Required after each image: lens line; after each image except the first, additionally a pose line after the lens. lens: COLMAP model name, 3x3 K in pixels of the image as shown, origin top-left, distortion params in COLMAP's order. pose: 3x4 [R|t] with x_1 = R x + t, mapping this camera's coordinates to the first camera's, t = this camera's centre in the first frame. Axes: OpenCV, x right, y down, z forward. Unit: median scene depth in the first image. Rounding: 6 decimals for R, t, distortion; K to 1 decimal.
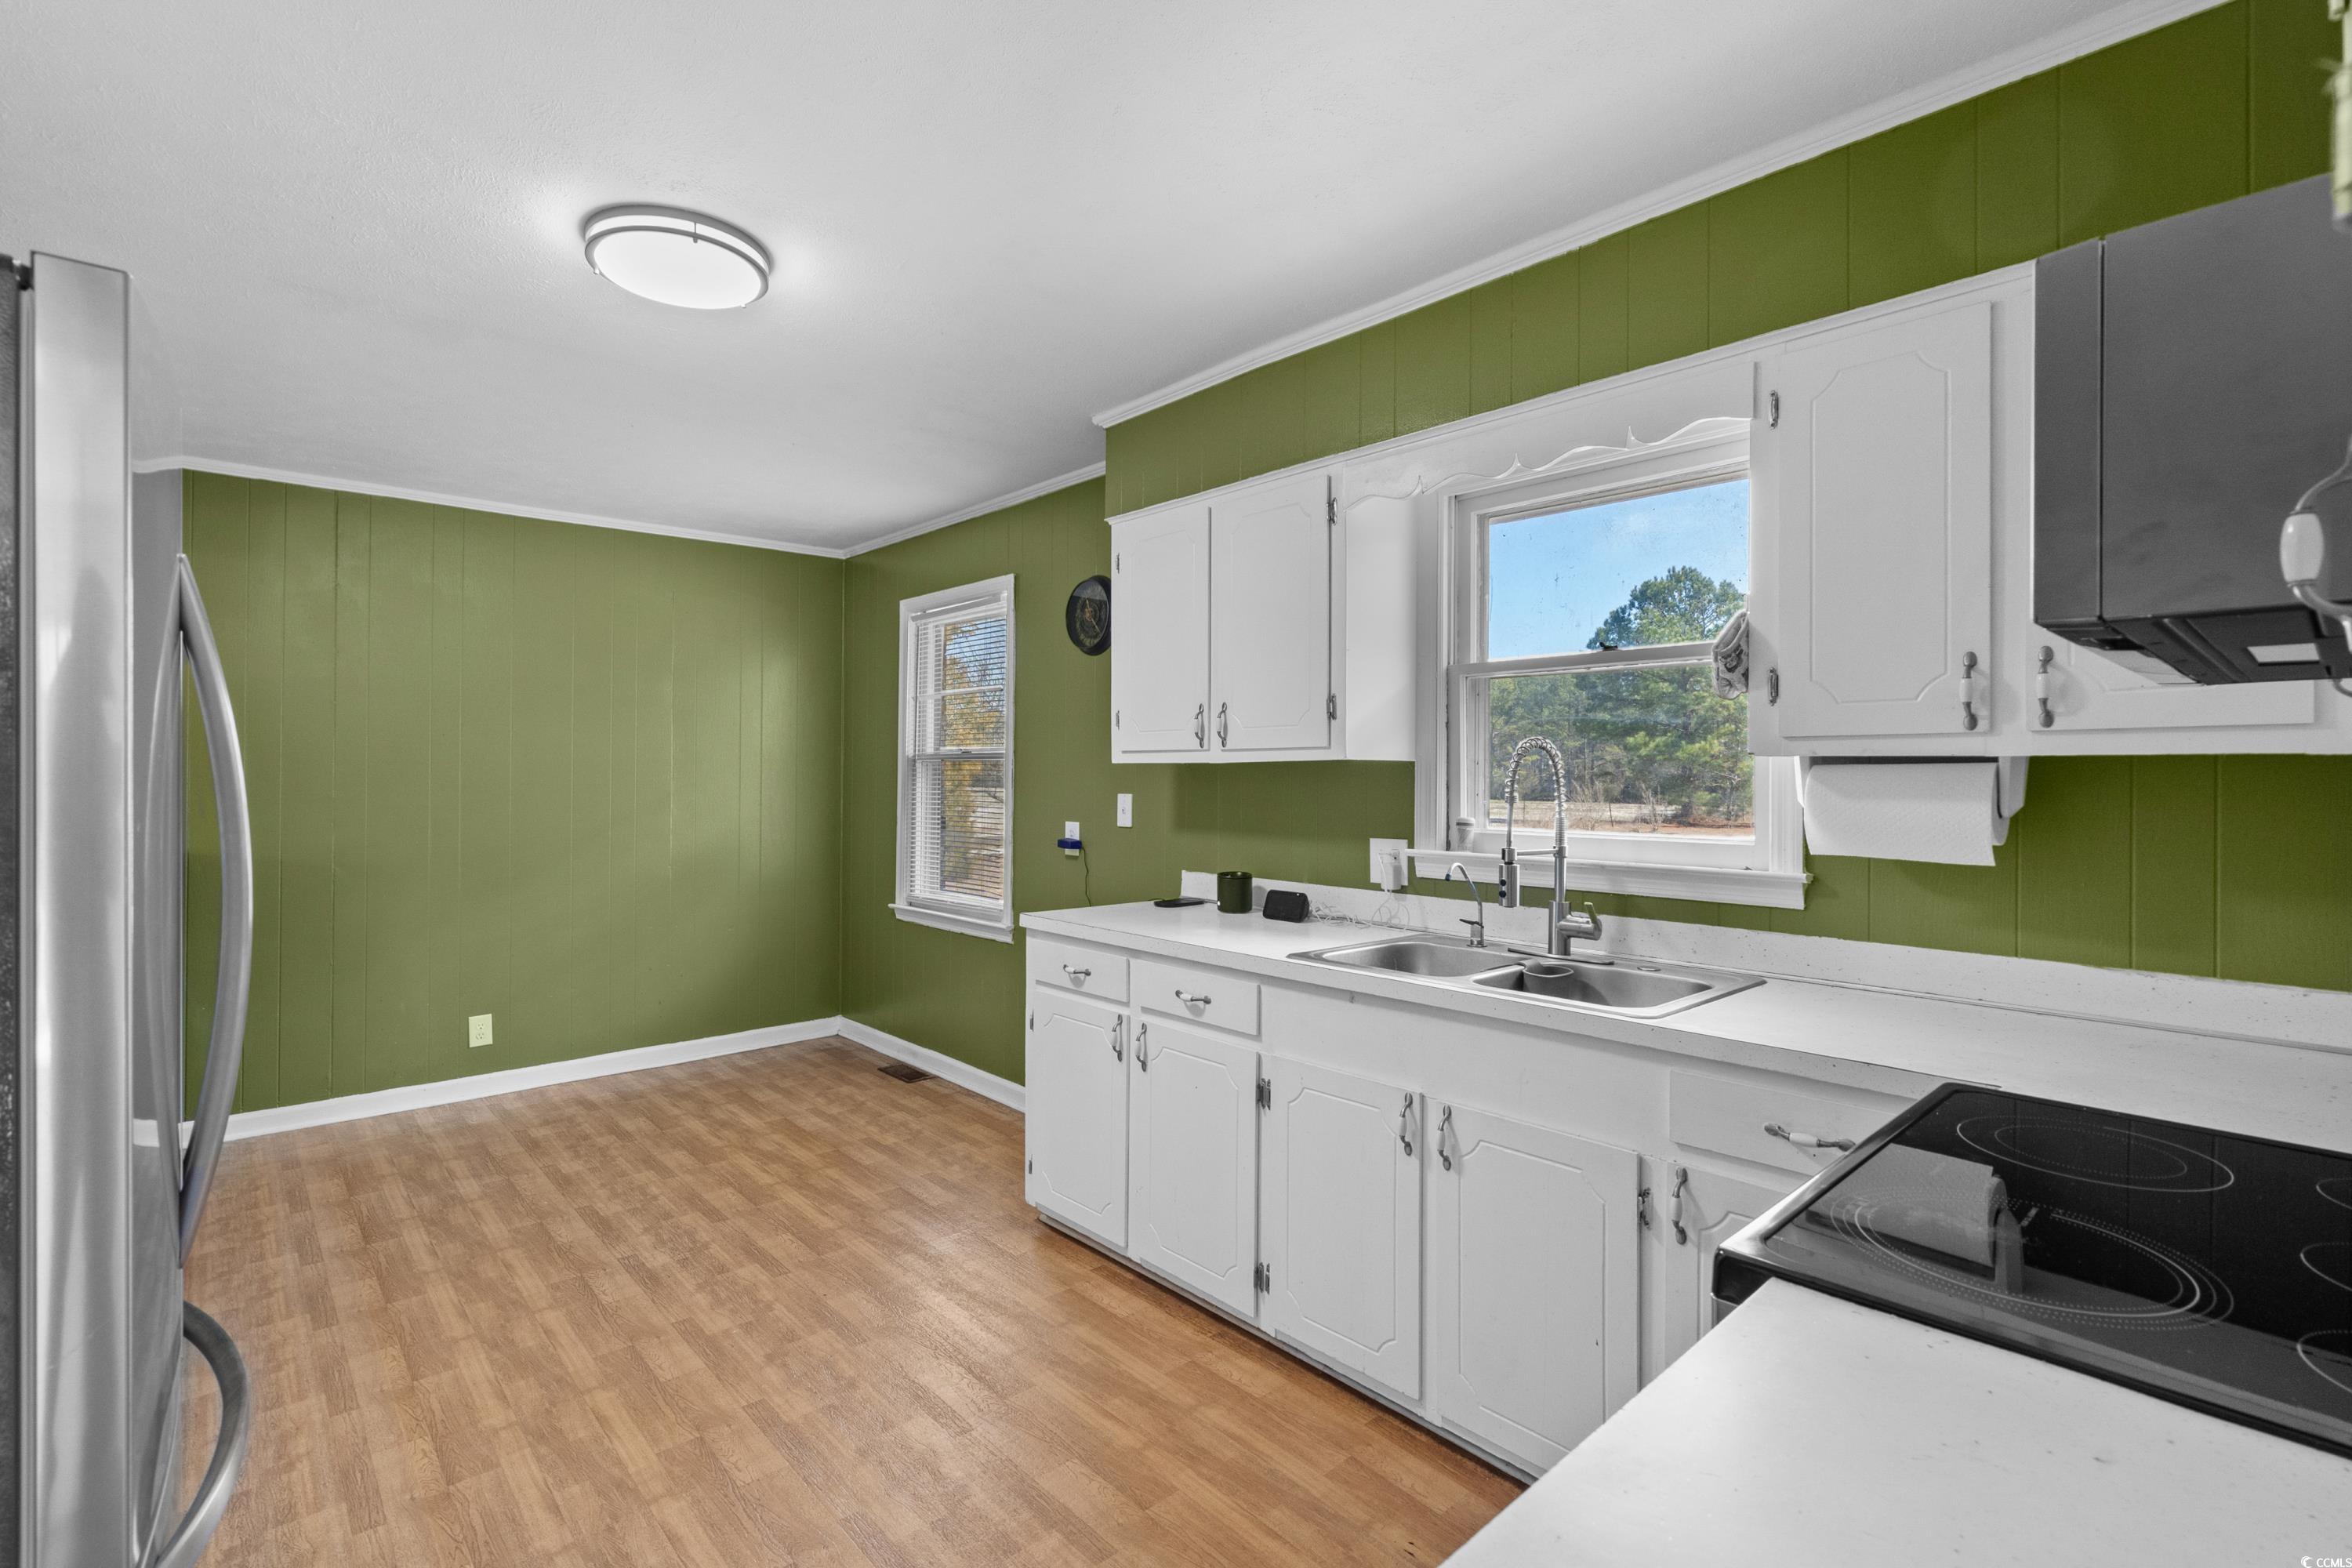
lens RADIAL K [[1070.7, 0, 1128.5], [0, 1070.7, 779.3], [0, 0, 1]] dist [-0.002899, -0.000054]
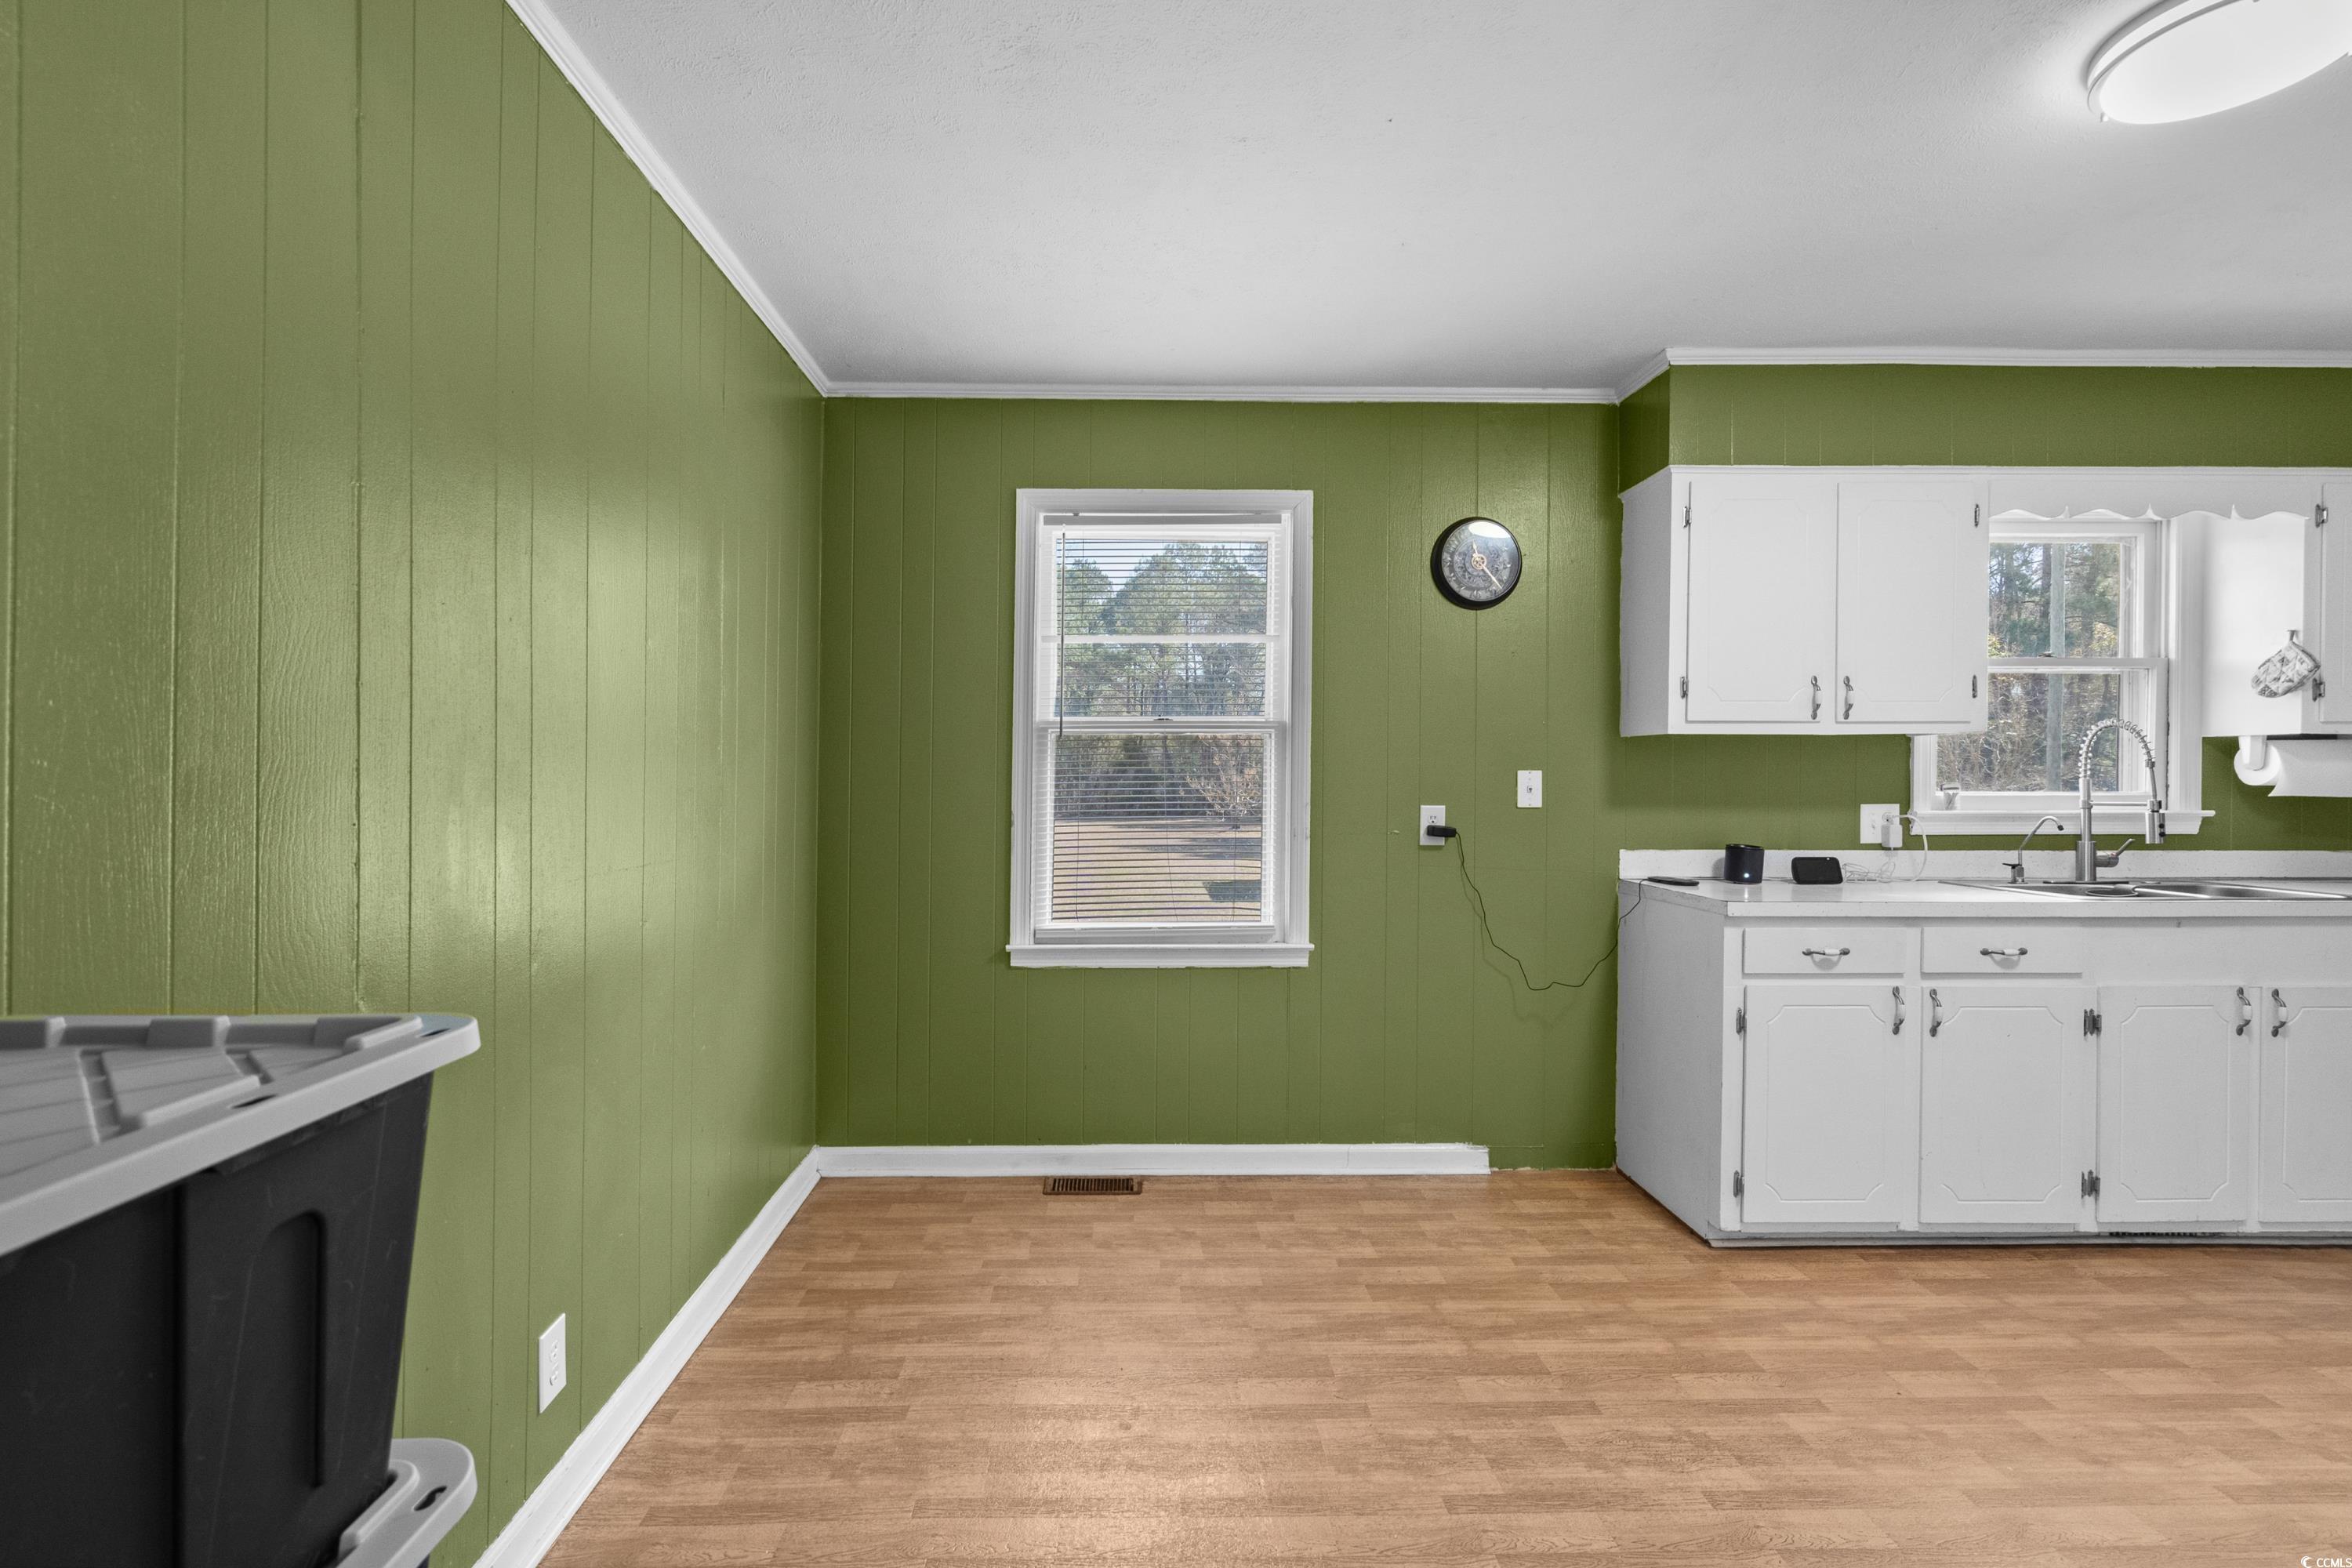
lens RADIAL K [[1106.3, 0, 1148.3], [0, 1106.3, 788.3], [0, 0, 1]] dist [-0.015072, 0.006597]
pose [[0.644165, -0.008197, 0.764843, -1.126623], [0.004798, 0.999966, 0.006675, 0.025915], [-0.764872, -0.000630, 0.644182, 0.810973]]
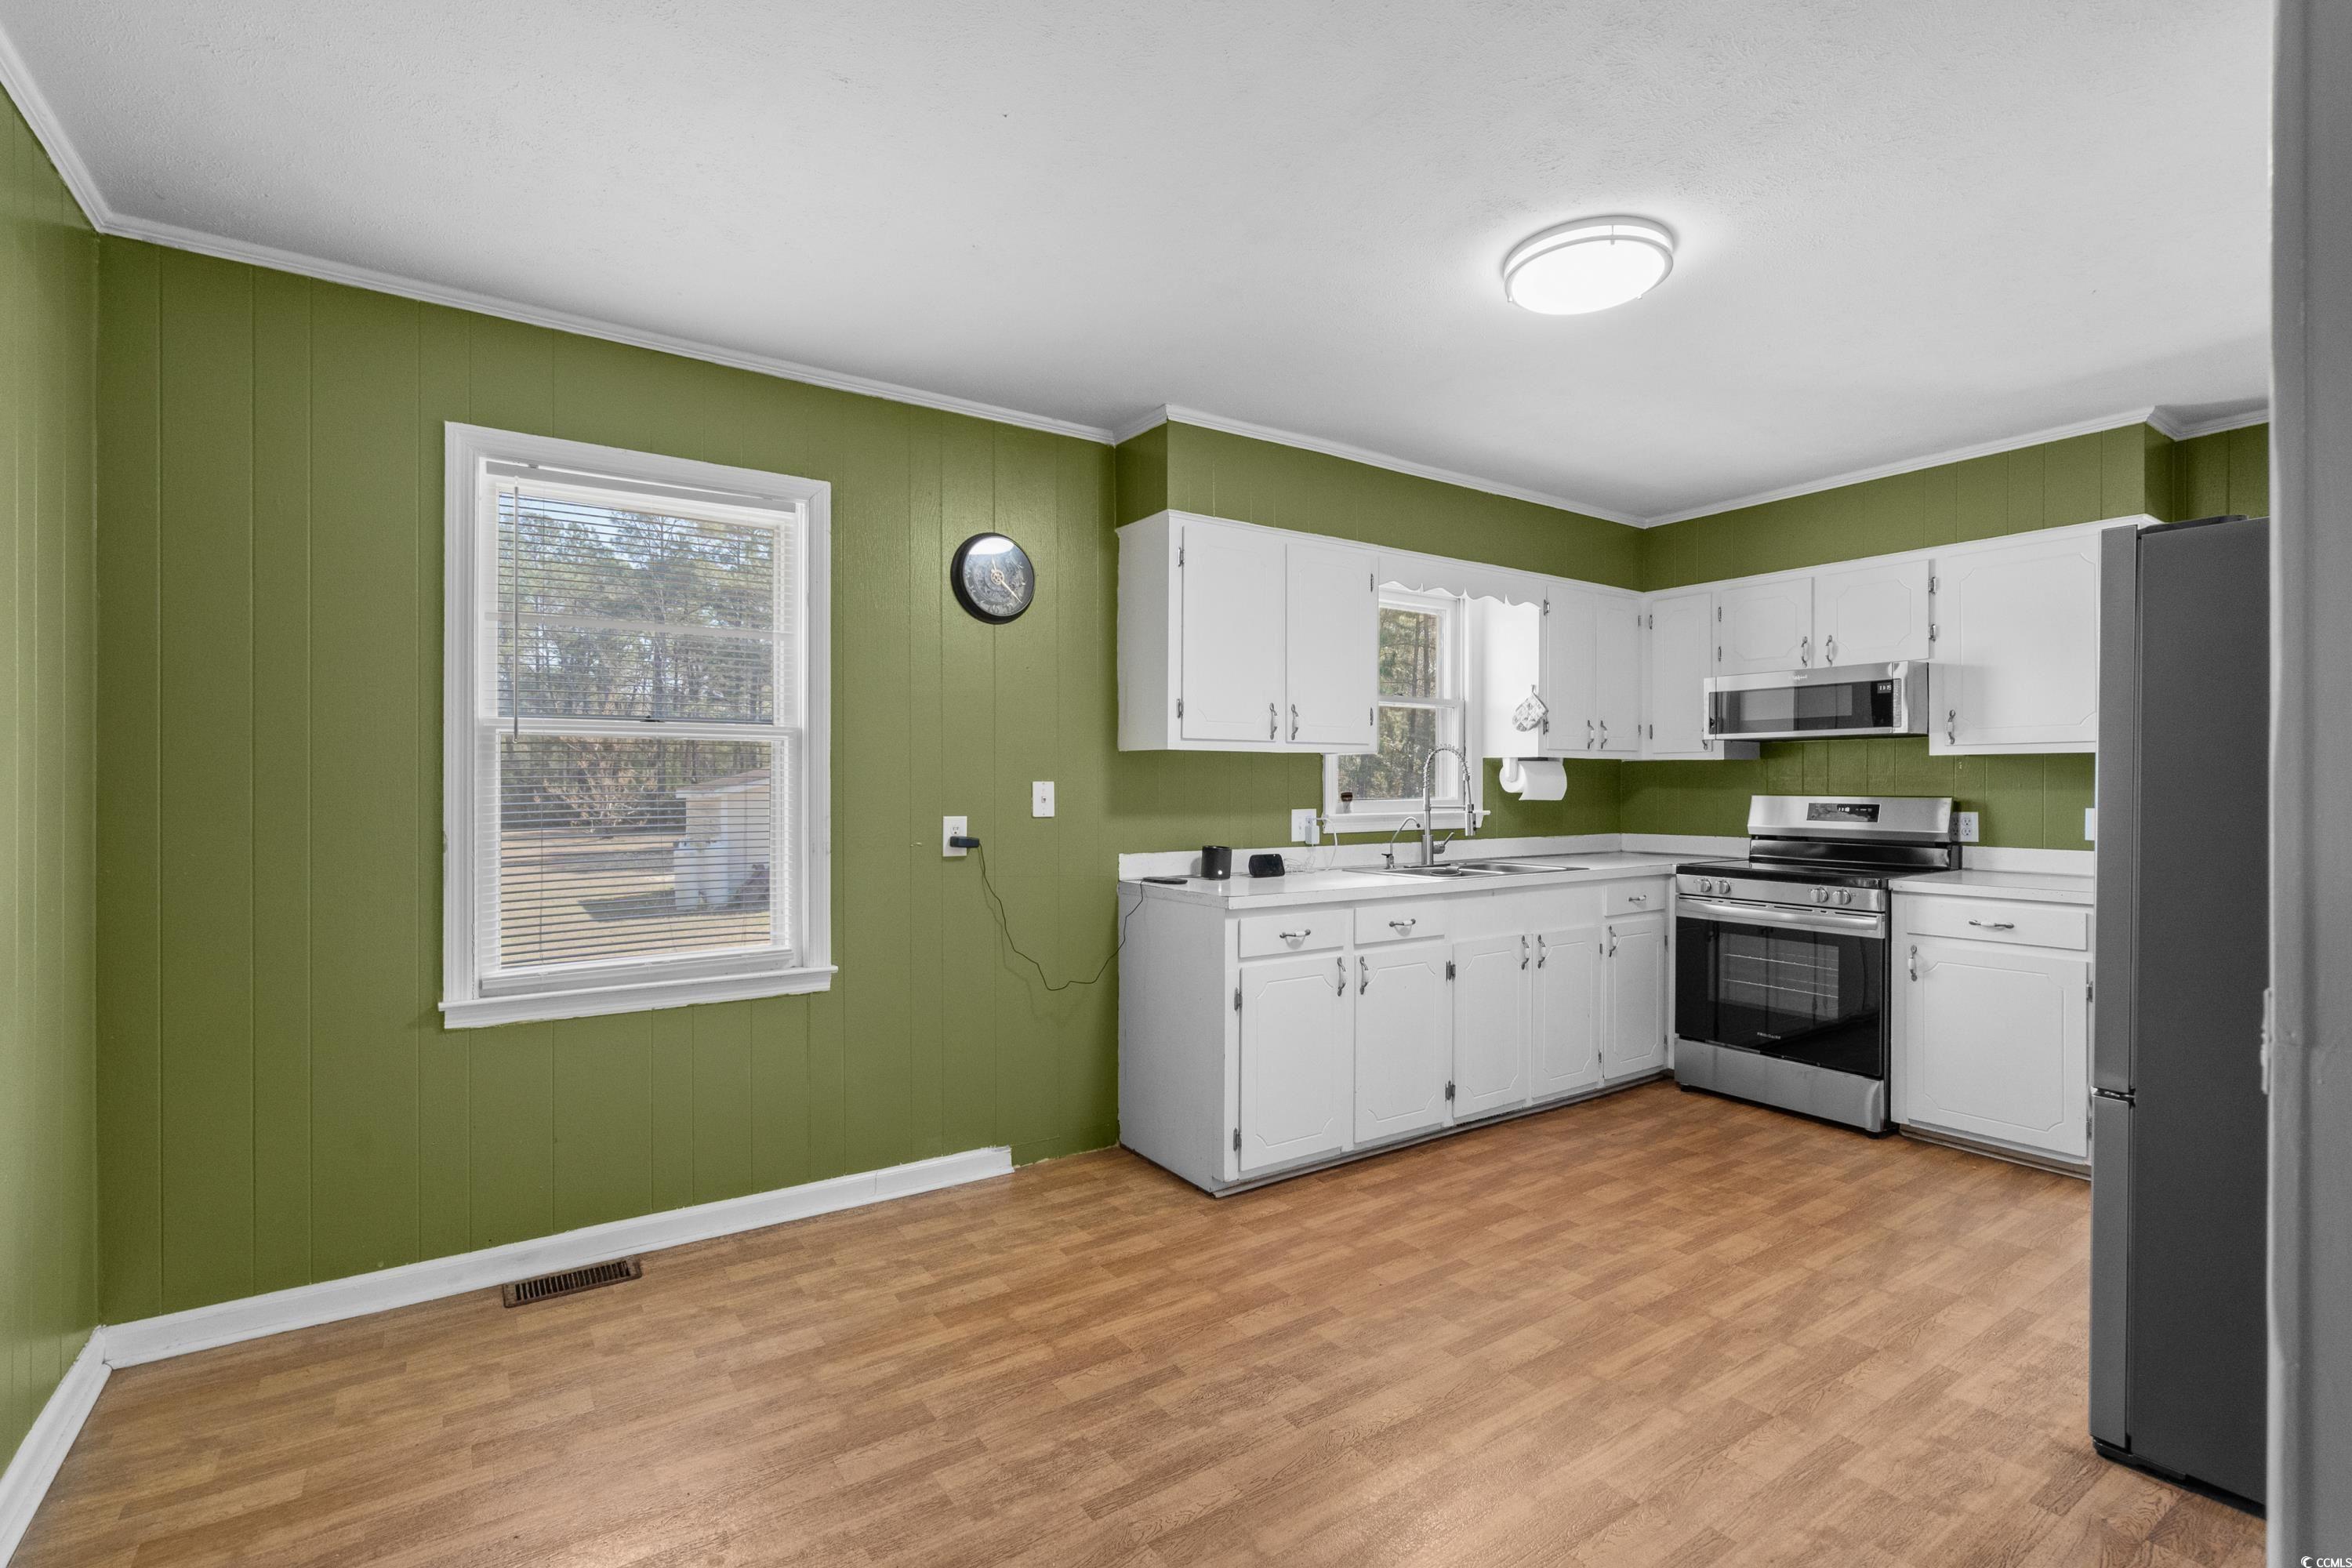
lens RADIAL K [[1071.2, 0, 1202.7], [0, 1071.2, 801.8], [0, 0, 1]] dist [-0.009409, 0.001694]
pose [[0.104235, -0.018758, 0.994376, -1.138288], [0.004347, 0.999821, 0.018405, 0.018552], [-0.994543, 0.002404, 0.104298, 0.951587]]
